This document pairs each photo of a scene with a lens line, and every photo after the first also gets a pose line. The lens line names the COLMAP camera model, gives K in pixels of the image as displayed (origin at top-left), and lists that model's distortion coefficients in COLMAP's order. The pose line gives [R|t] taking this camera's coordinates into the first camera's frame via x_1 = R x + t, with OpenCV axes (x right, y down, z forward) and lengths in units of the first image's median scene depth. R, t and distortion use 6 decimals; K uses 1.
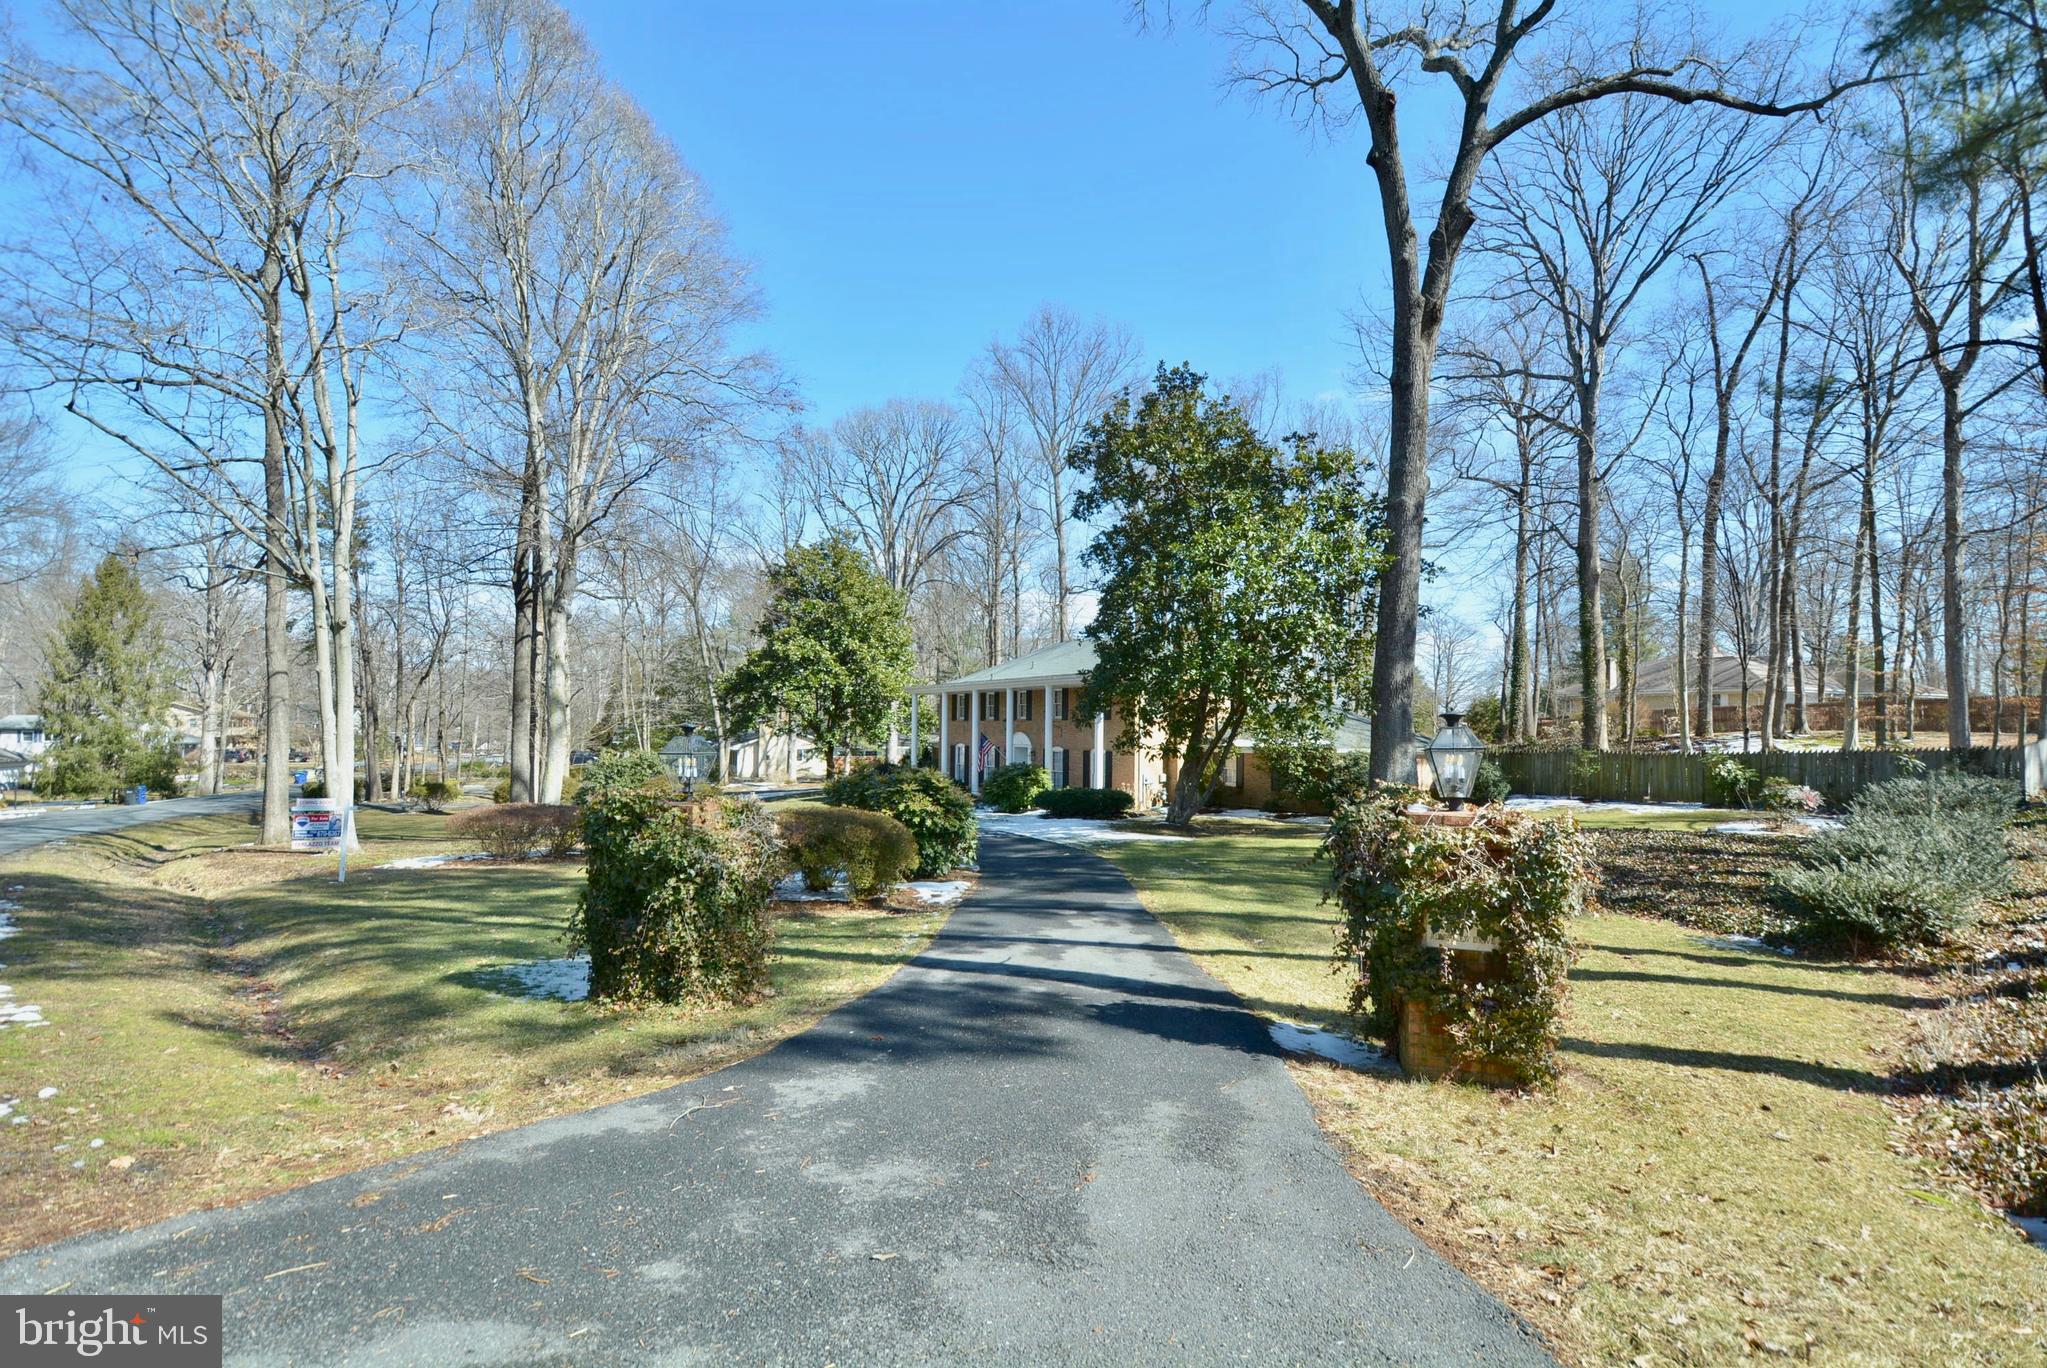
lens RADIAL K [[893.0, 0, 1023.6], [0, 893.0, 812.6], [0, 0, 1]] dist [0.001646, 0.000472]
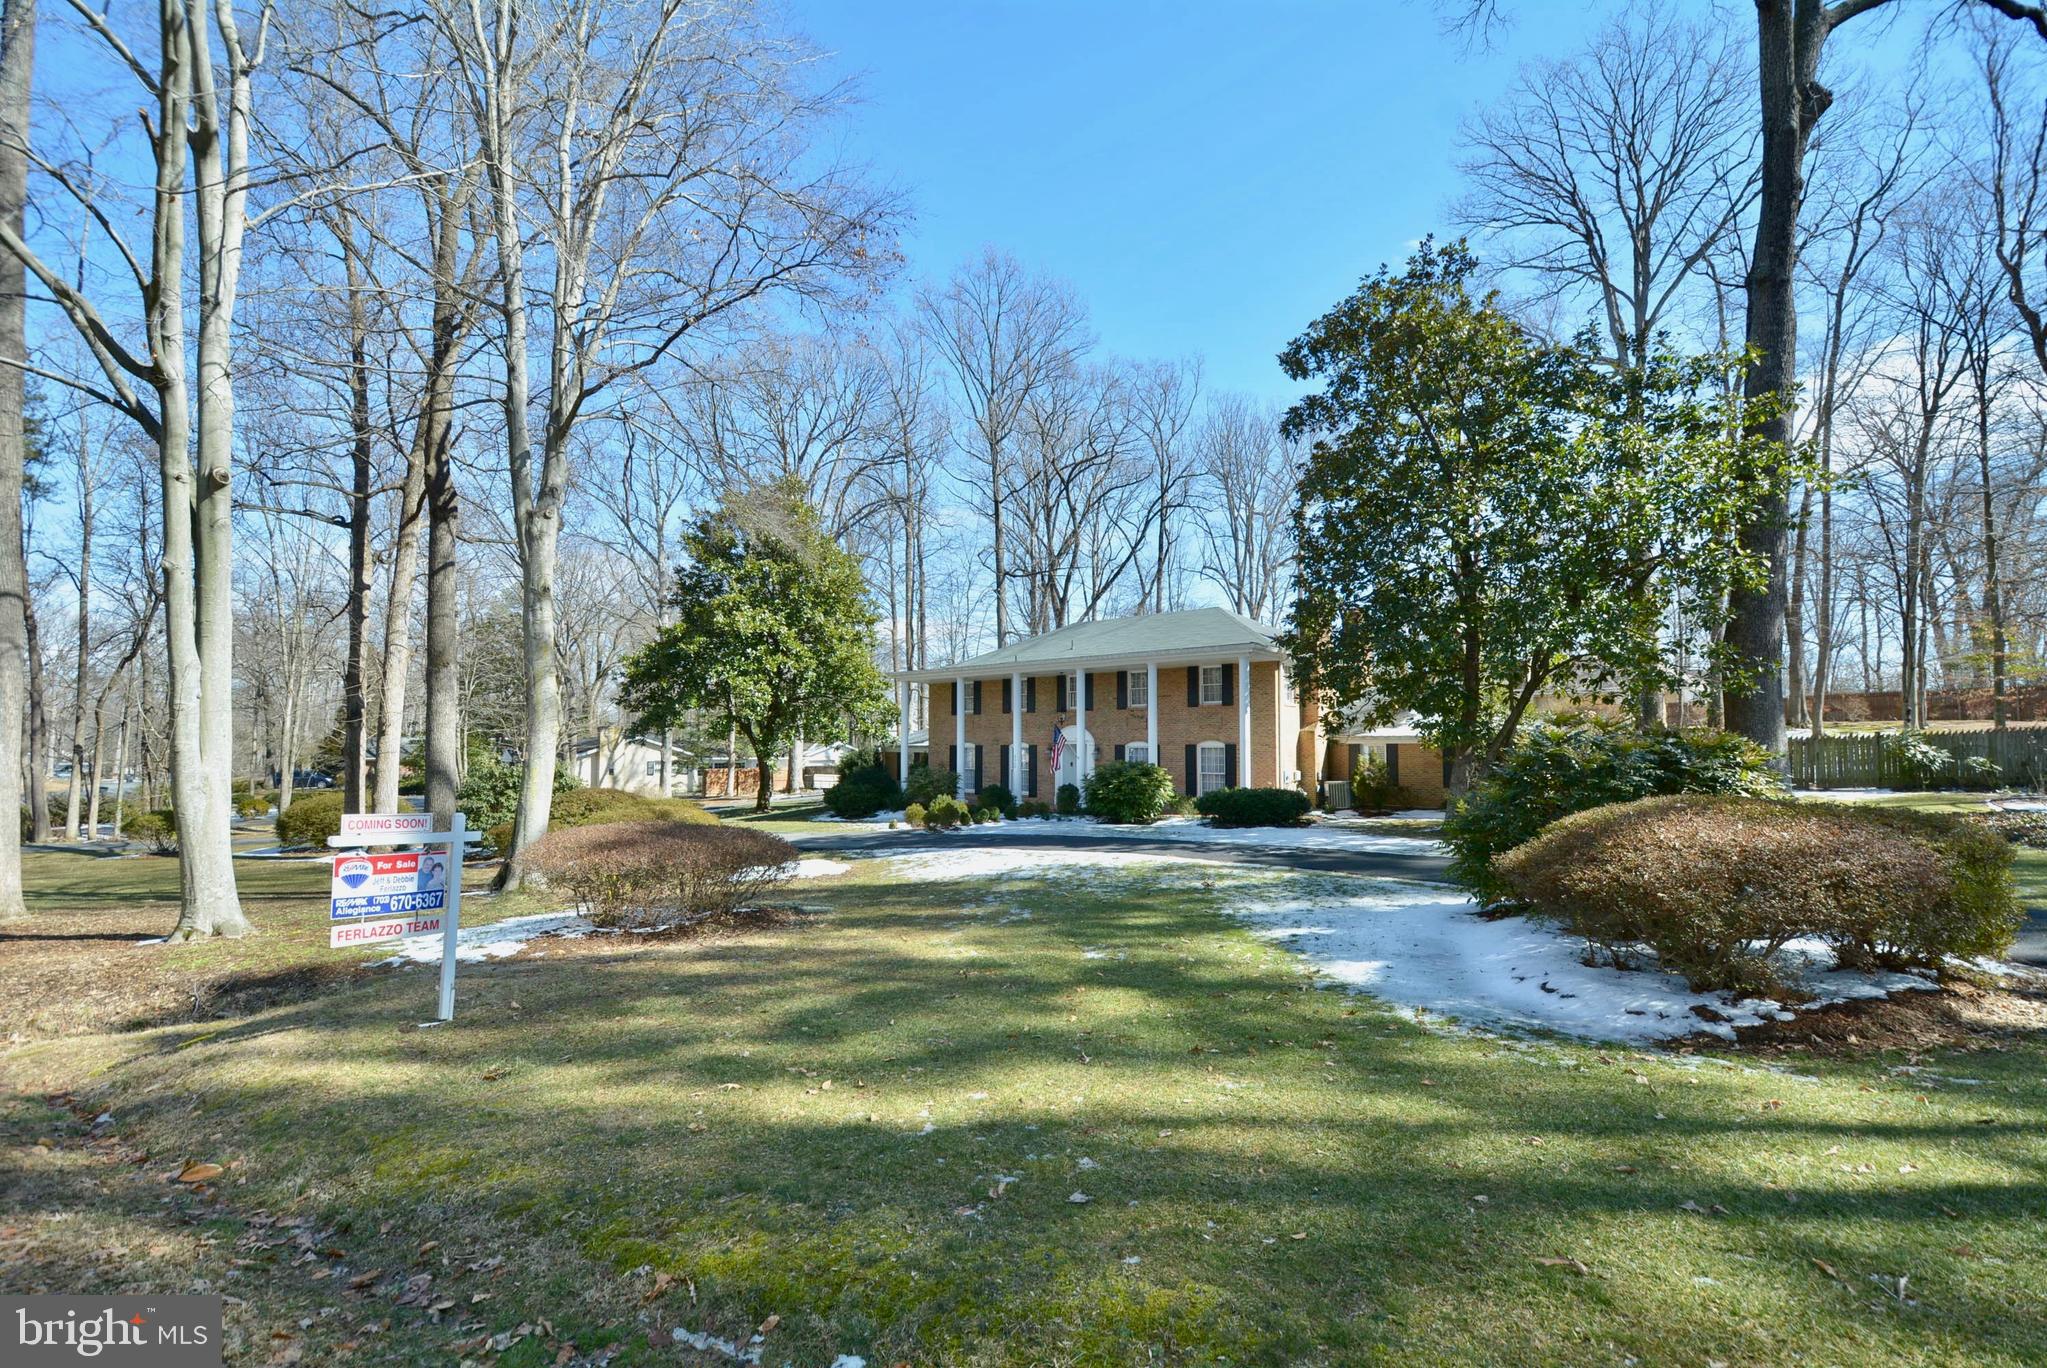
lens RADIAL K [[893.0, 0, 1023.6], [0, 893.0, 812.6], [0, 0, 1]] dist [0.001646, 0.000472]
pose [[0.960129, -0.028141, 0.278138, -0.242631], [0.033120, 0.999364, -0.013217, -0.001236], [-0.277589, 0.021902, 0.960450, 0.201189]]
